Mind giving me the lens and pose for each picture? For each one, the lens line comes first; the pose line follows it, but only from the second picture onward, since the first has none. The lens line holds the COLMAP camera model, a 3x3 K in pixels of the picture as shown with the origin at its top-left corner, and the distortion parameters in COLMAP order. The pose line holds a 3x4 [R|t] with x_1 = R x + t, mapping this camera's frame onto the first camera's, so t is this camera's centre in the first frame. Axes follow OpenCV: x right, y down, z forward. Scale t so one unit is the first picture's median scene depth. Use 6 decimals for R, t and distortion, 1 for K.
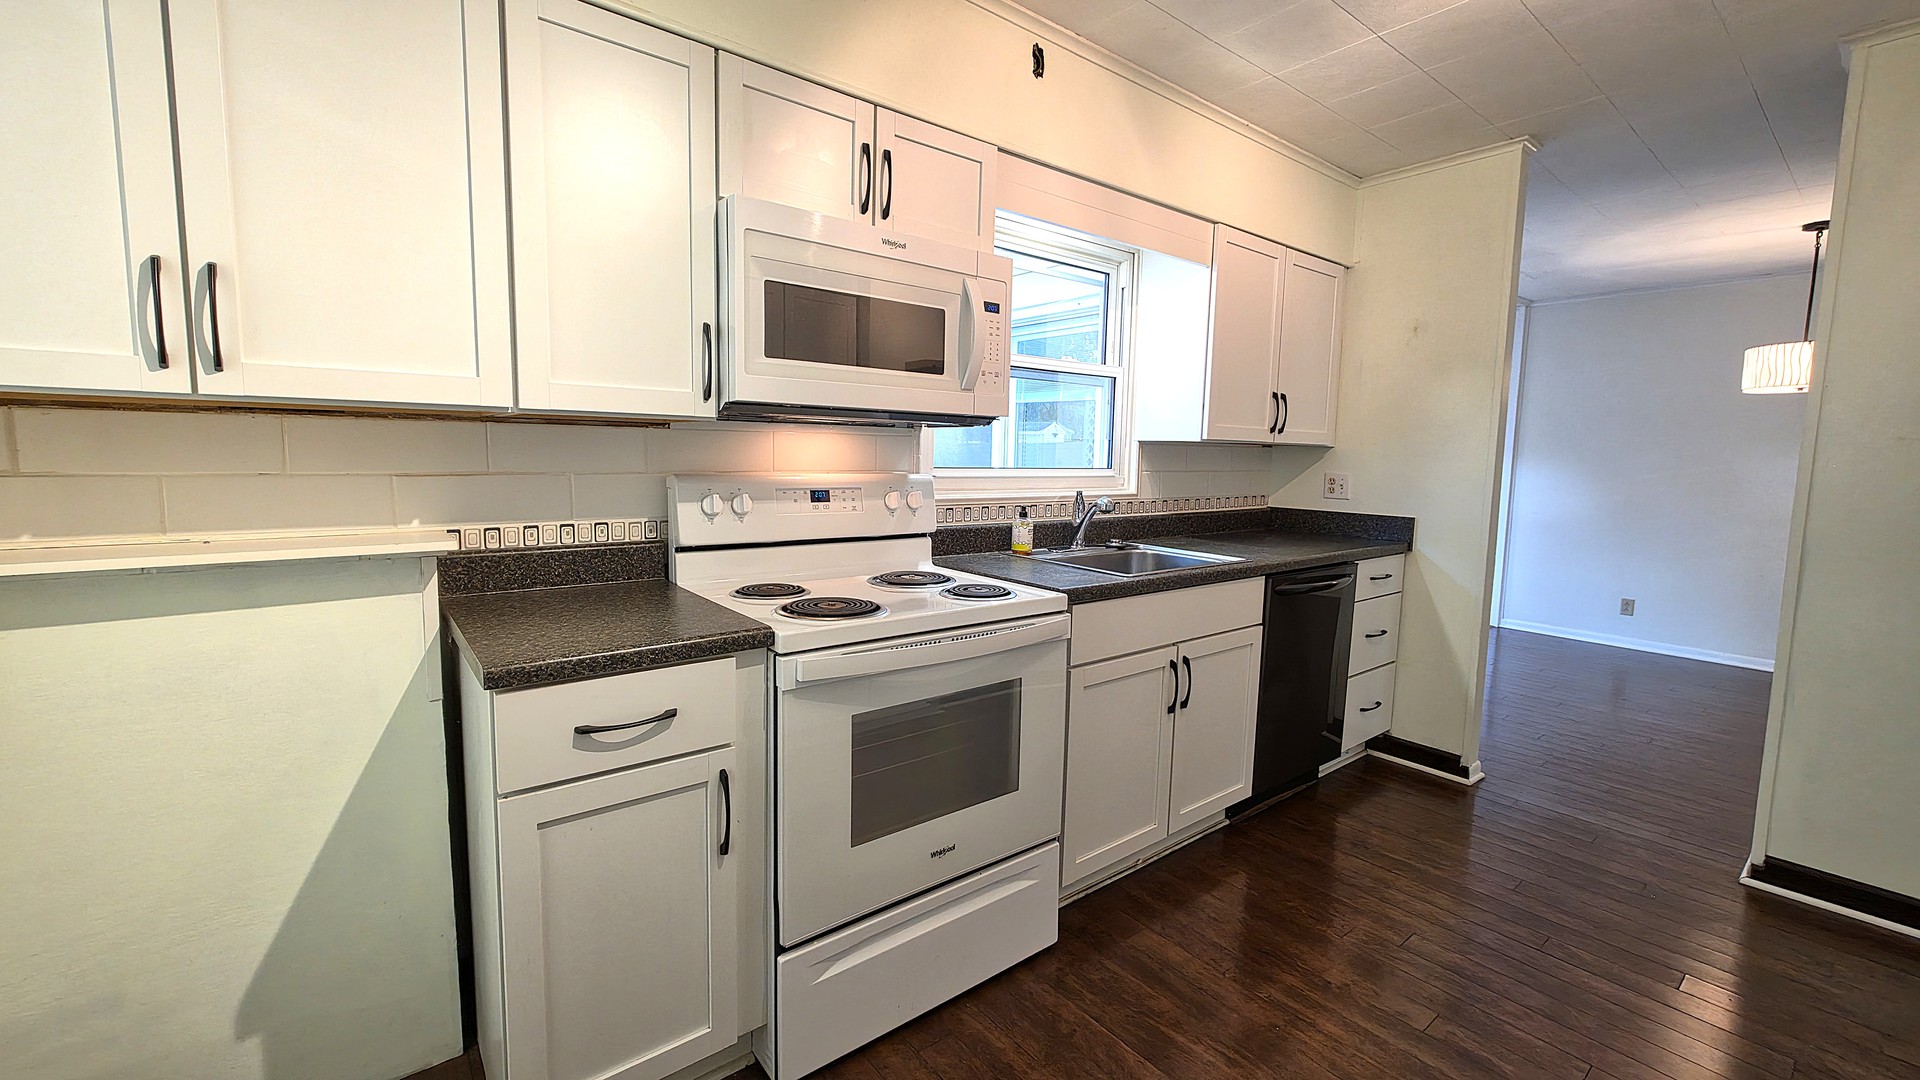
lens RADIAL K [[767.7, 0, 970.0], [0, 767.7, 533.9], [0, 0, 1]] dist [-0.001726, -0.001612]
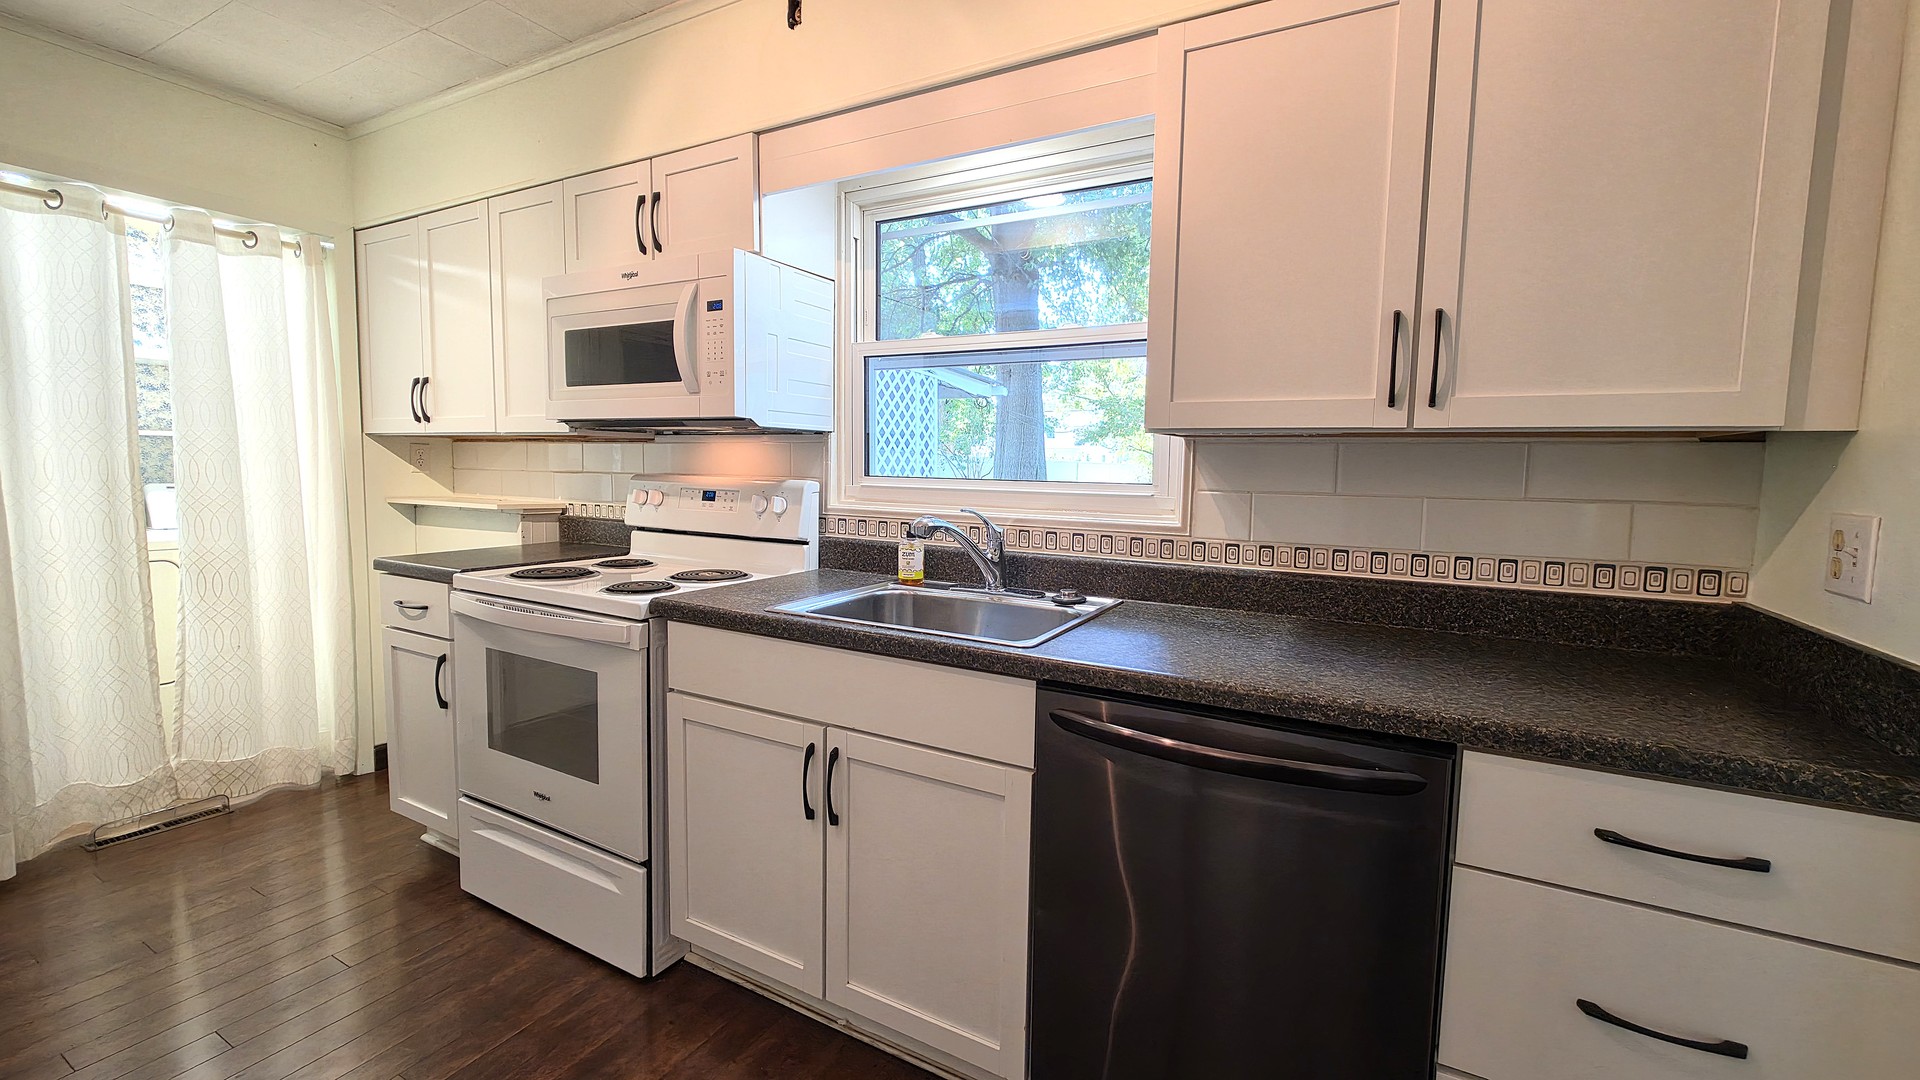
lens RADIAL K [[767.7, 0, 961.4], [0, 767.7, 534.7], [0, 0, 1]] dist [-0.001726, -0.001612]
pose [[0.384961, 0.068807, -0.920364, 0.916413], [-0.109831, 0.993546, 0.028340, -0.058688], [0.916375, 0.090175, 0.390034, 0.803554]]
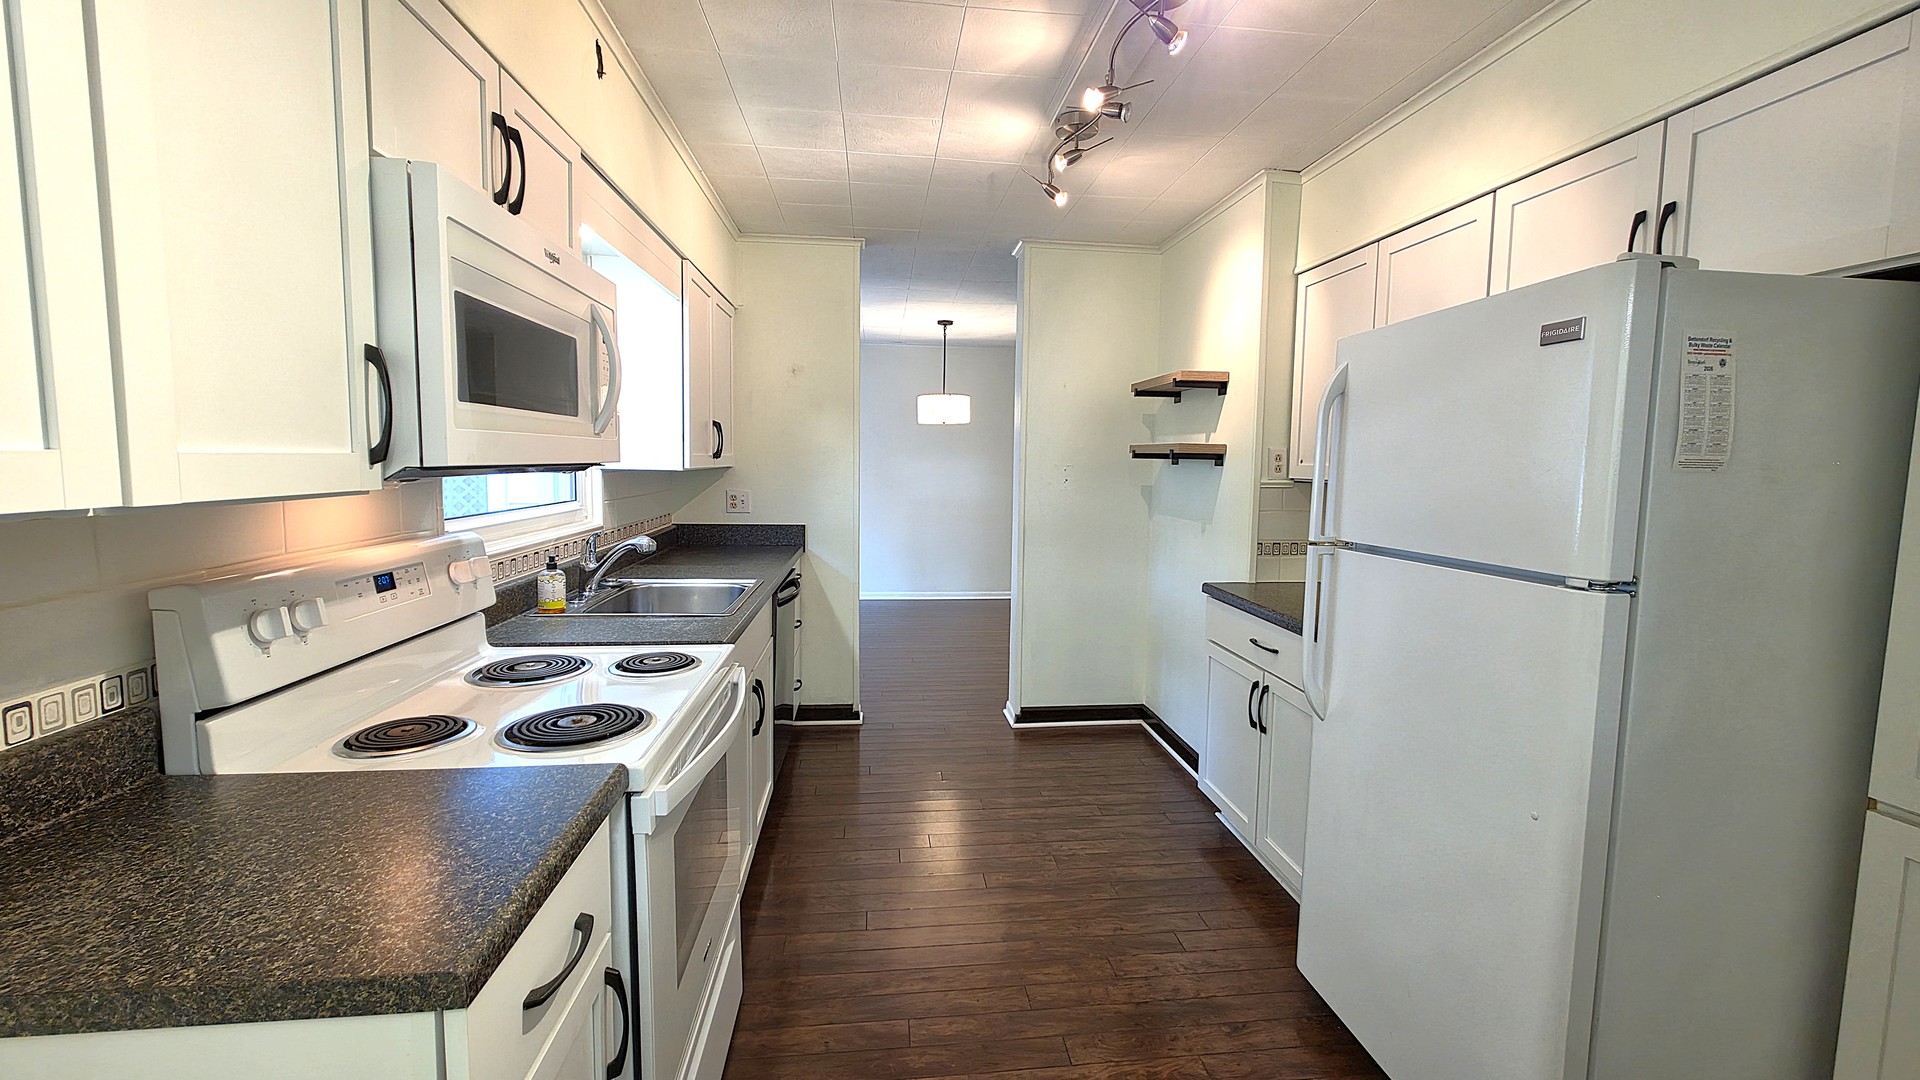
lens RADIAL K [[767.7, 0, 961.0], [0, 767.7, 533.2], [0, 0, 1]] dist [-0.001726, -0.001612]
pose [[0.532912, -0.095468, 0.840768, -0.439510], [0.085062, 0.994626, 0.059022, -0.080015], [-0.841885, 0.040064, 0.538168, 0.173339]]
